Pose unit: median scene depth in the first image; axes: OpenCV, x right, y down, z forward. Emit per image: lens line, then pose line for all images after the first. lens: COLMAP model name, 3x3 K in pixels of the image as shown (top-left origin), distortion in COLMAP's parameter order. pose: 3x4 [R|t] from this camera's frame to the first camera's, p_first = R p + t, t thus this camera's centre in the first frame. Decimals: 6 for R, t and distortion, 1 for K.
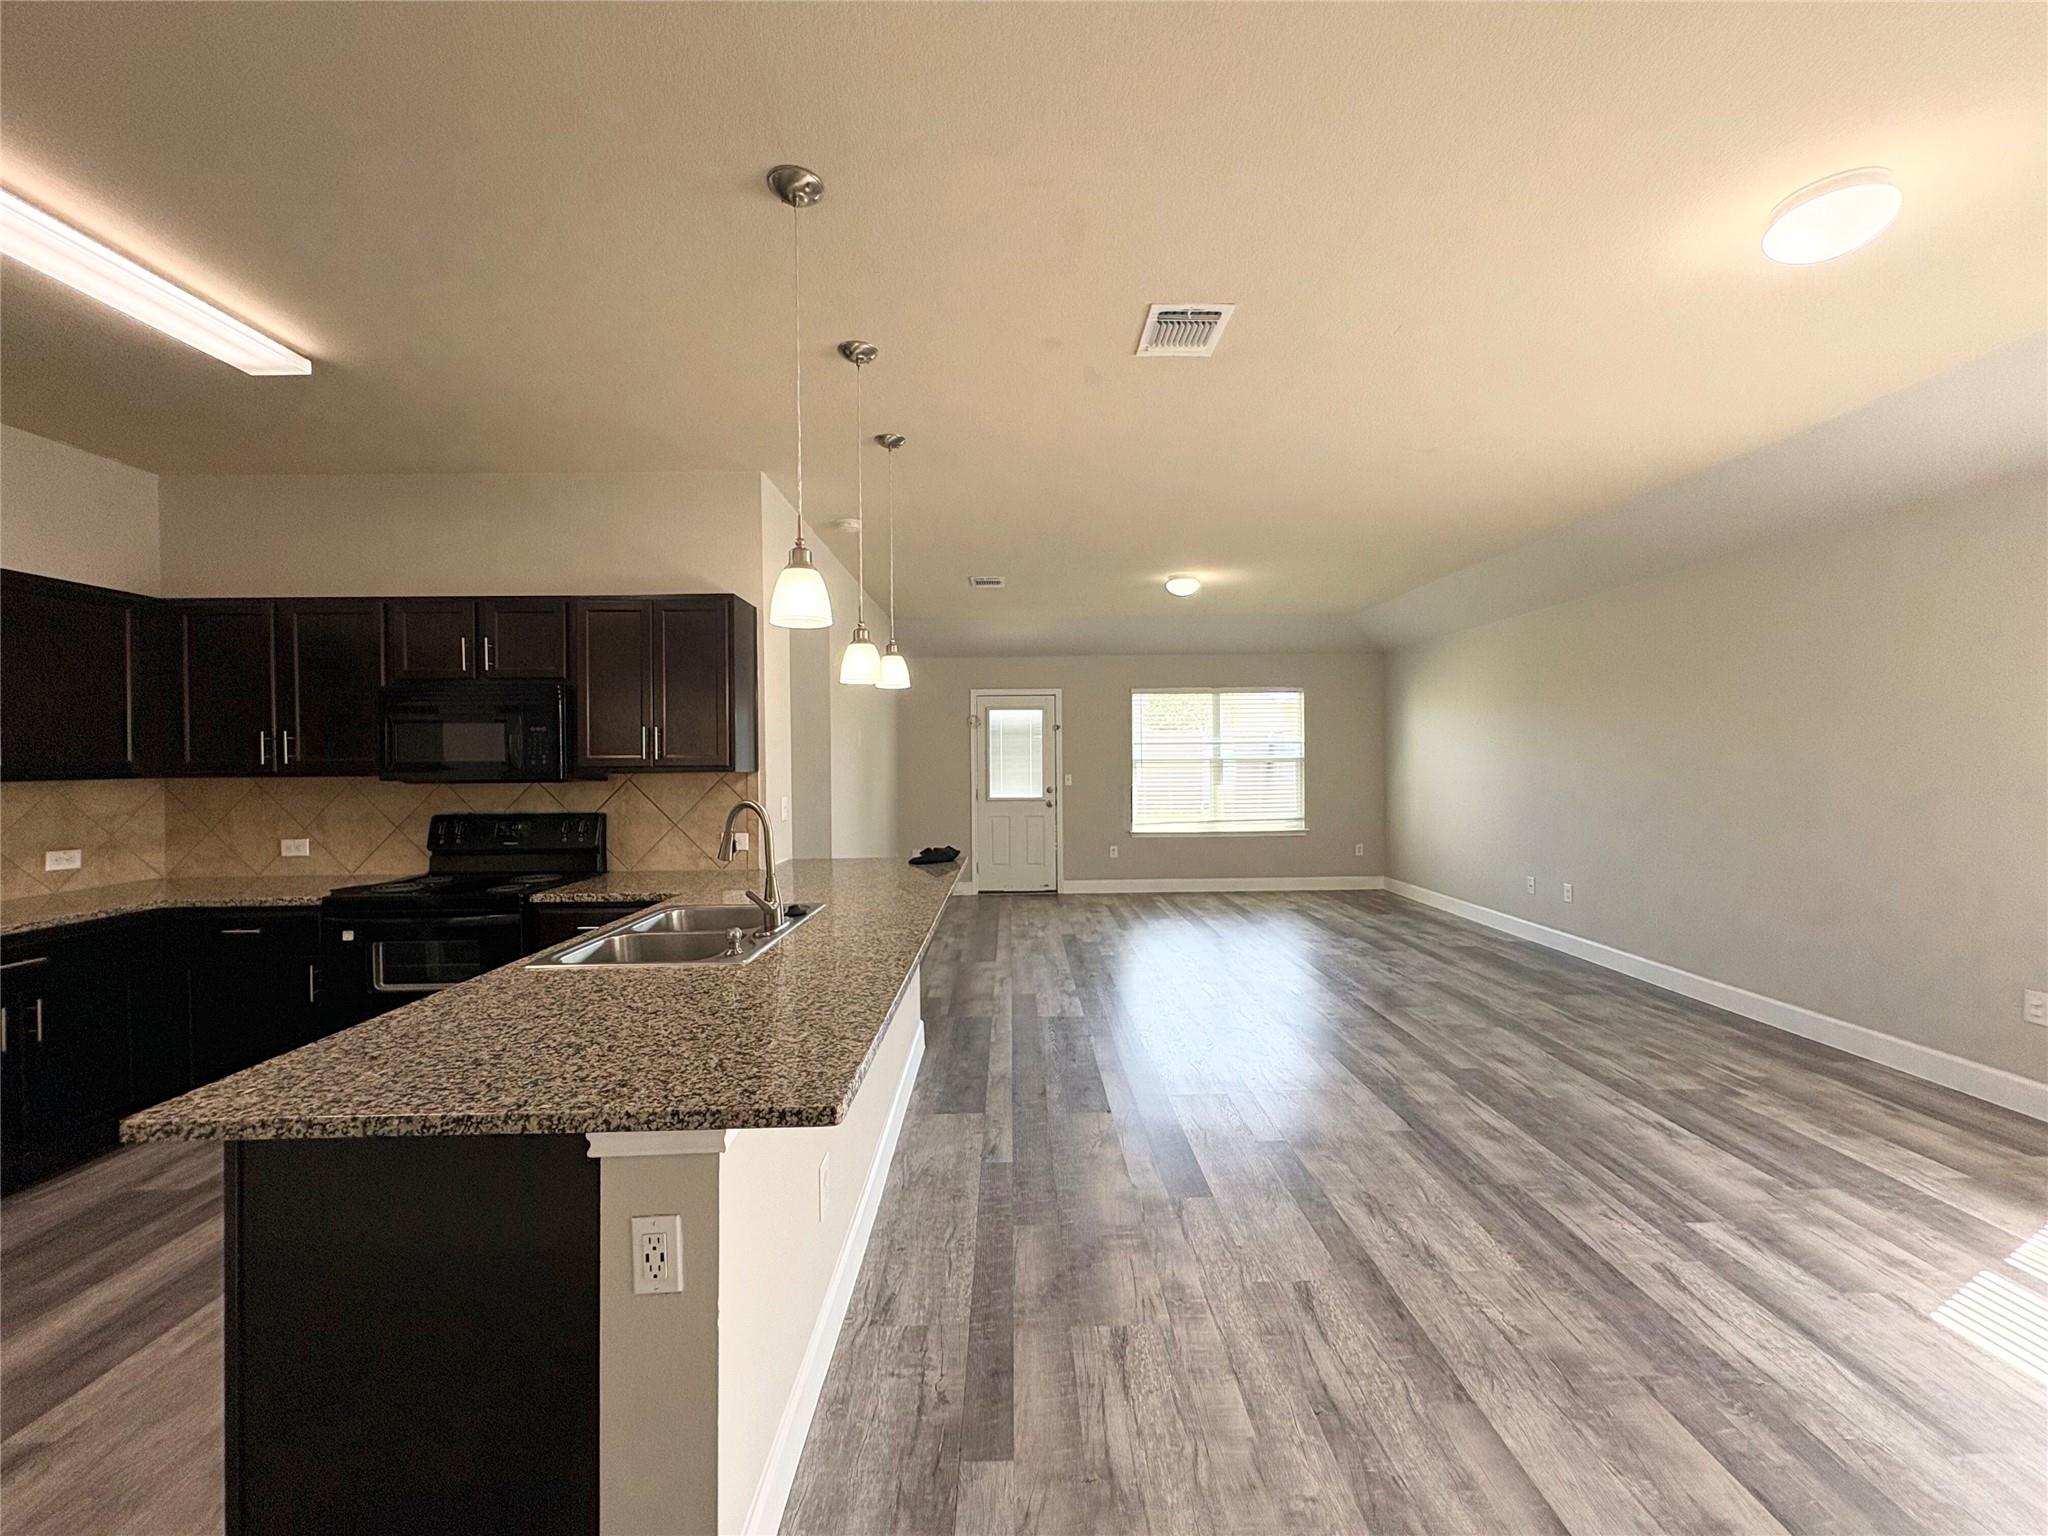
lens RADIAL K [[816.1, 0, 1021.9], [0, 816.1, 763.9], [0, 0, 1]] dist [-0.000425, 0.000218]
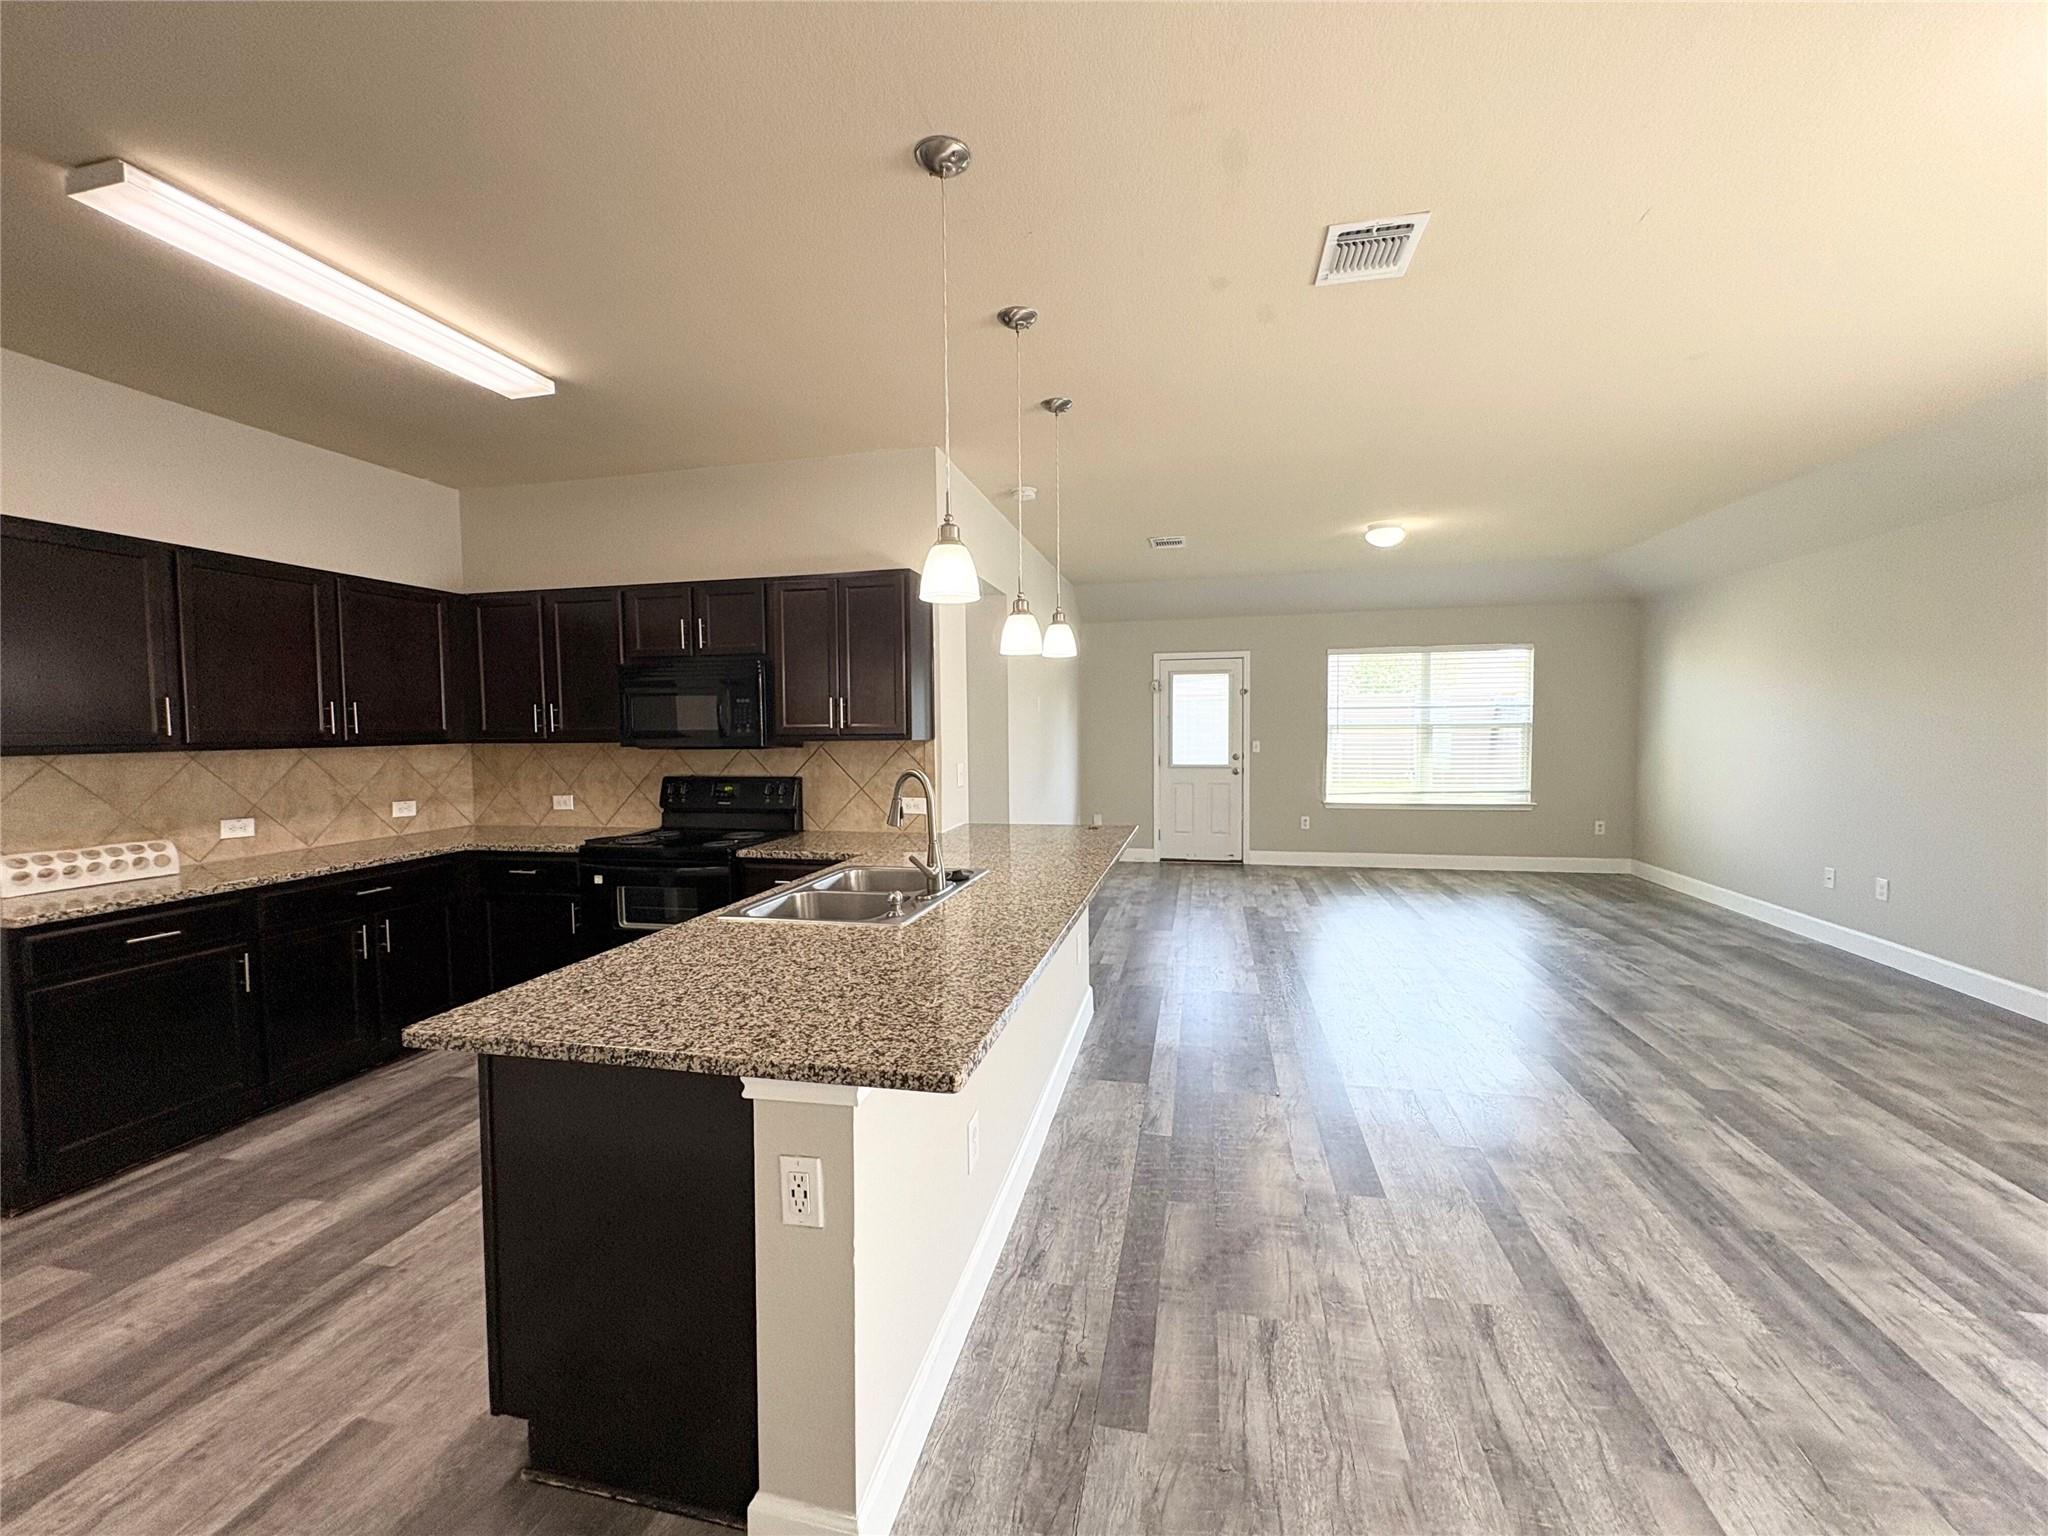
lens RADIAL K [[816.1, 0, 1021.1], [0, 816.1, 764.4], [0, 0, 1]] dist [-0.000425, 0.000218]
pose [[0.972269, 0.010854, -0.233615, 0.033549], [-0.000217, 0.998964, 0.045509, -0.007271], [0.233867, -0.044197, 0.971264, 0.013227]]
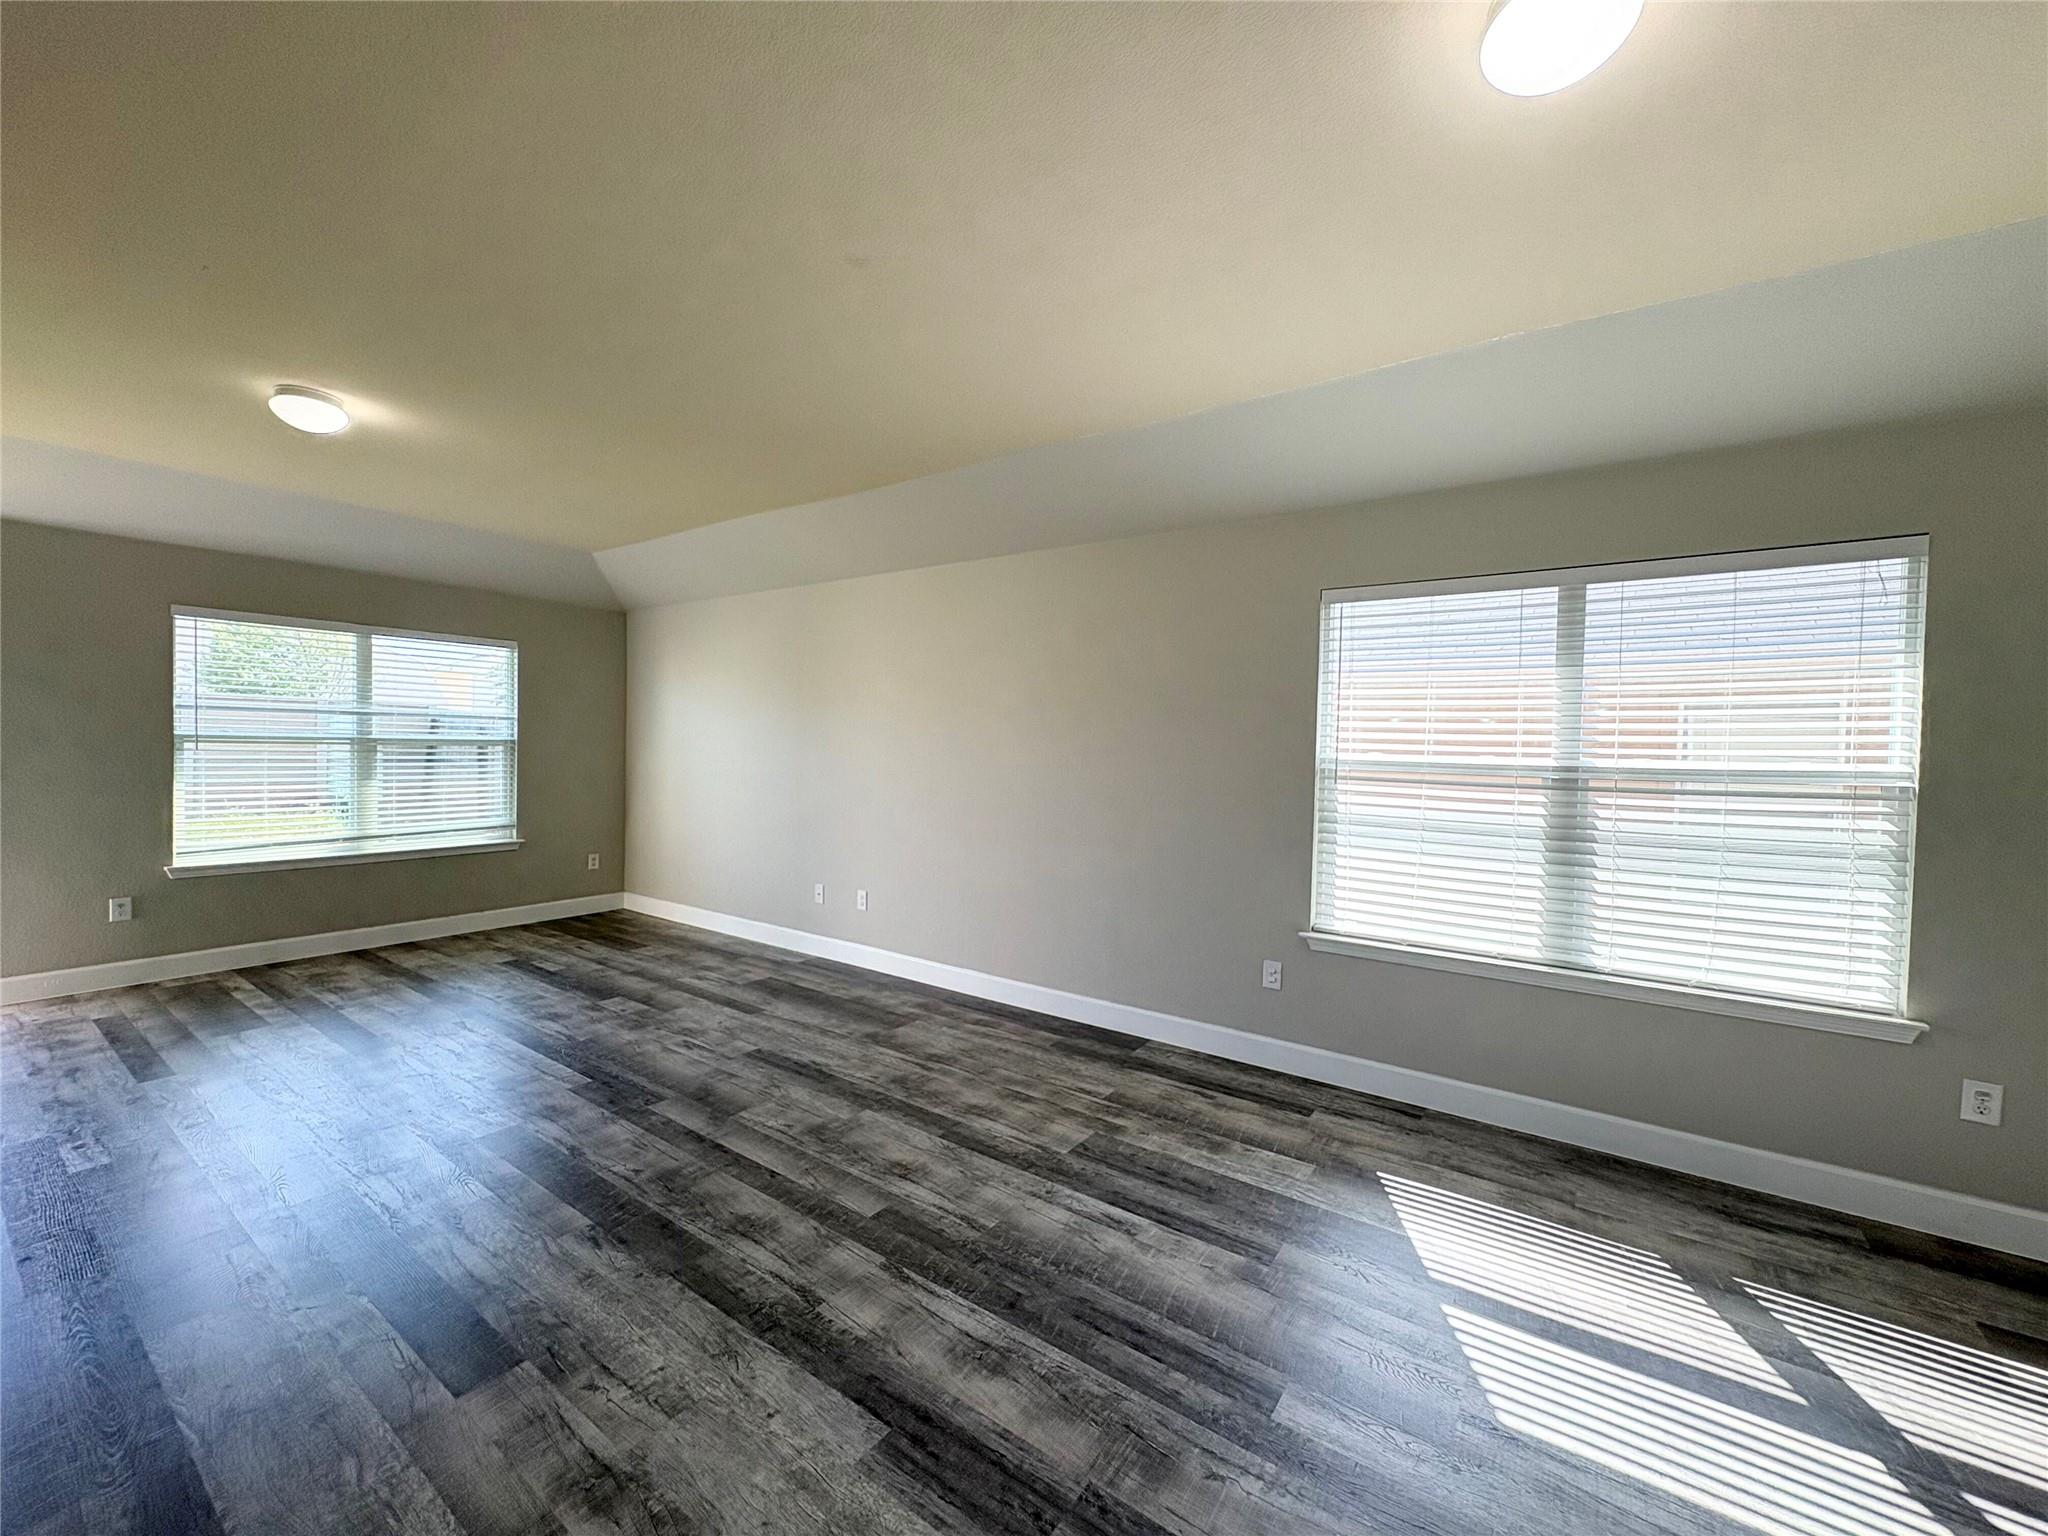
lens RADIAL K [[816.1, 0, 1023.4], [0, 816.1, 763.8], [0, 0, 1]] dist [-0.000425, 0.000218]
pose [[0.590204, 0.004303, 0.807242, 0.081952], [-0.020573, 0.999741, 0.009713, -0.008205], [-0.806992, -0.022339, 0.590140, 0.585447]]
